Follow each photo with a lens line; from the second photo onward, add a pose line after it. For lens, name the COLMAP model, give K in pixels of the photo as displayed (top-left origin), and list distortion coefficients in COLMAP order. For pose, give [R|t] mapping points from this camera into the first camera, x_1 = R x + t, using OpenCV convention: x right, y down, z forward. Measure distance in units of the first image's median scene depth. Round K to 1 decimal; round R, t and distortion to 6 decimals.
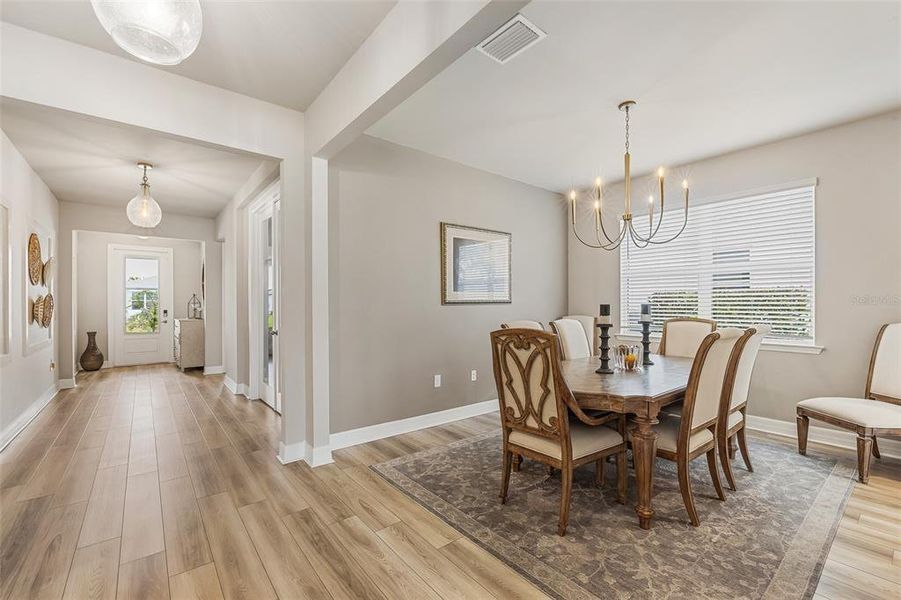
lens RADIAL K [[381.6, 0, 452.4], [0, 381.6, 301.7], [0, 0, 1]] dist [-0.004624, 0.000094]
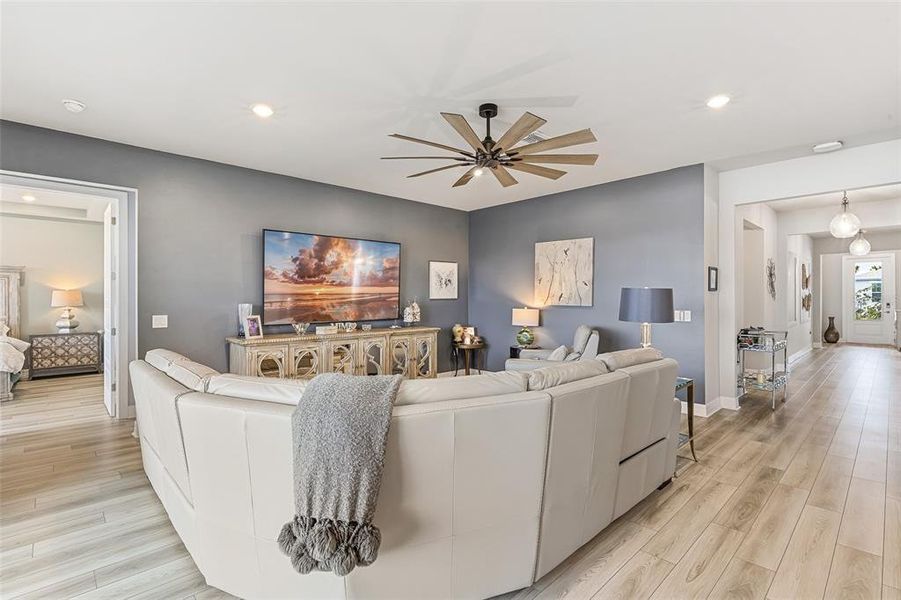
lens RADIAL K [[425.9, 0, 452.7], [0, 425.9, 298.9], [0, 0, 1]] dist [-0.008034, 0.000232]
pose [[0.081288, 0.005771, -0.996674, 1.380914], [0.008728, 0.999941, 0.006501, -0.035076], [0.996652, -0.009227, 0.081232, -1.453032]]
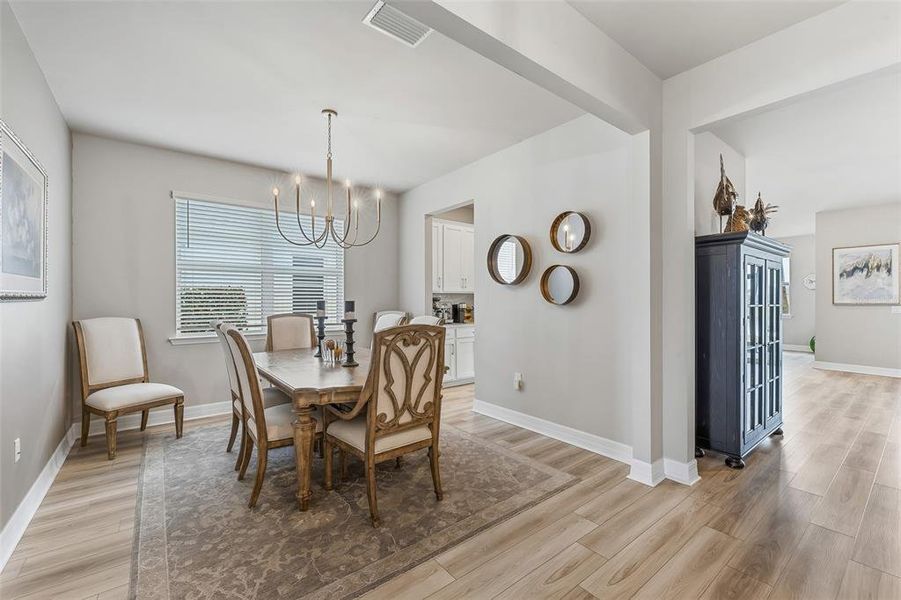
lens RADIAL K [[381.6, 0, 452.4], [0, 381.6, 301.7], [0, 0, 1]] dist [-0.004624, 0.000094]
pose [[0.011455, 0.000047, 0.999934, -0.573195], [-0.004718, 0.999989, 0.000007, 0.007229], [-0.999923, -0.004718, 0.011456, 0.627112]]
